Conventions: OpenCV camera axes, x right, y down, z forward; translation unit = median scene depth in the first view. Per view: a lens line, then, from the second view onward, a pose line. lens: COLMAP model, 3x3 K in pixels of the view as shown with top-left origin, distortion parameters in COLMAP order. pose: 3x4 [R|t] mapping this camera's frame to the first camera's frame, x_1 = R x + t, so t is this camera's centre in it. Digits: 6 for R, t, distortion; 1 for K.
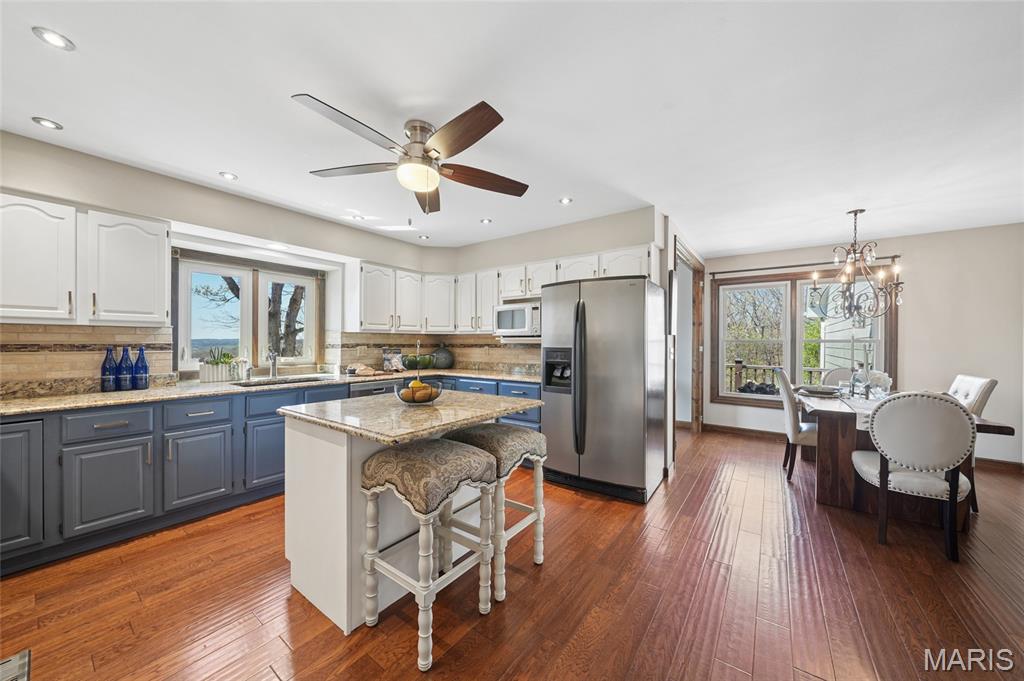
lens RADIAL K [[346.8, 0, 509.3], [0, 346.8, 342.2], [0, 0, 1]] dist [-0.007982, -0.000112]
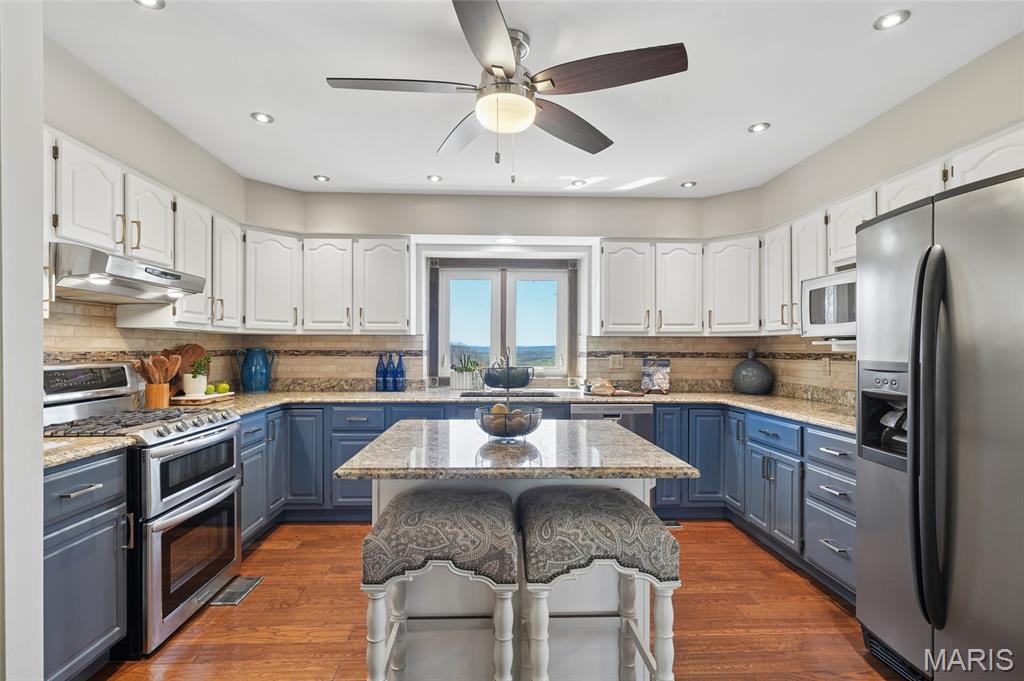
lens RADIAL K [[484.8, 0, 511.9], [0, 484.8, 348.7], [0, 0, 1]] dist [-0.000688, -0.000159]
pose [[0.632919, 0.000546, -0.774218, 0.290879], [-0.002228, 0.999997, -0.001117, 0.000073], [0.774215, 0.002432, 0.632918, 0.227853]]
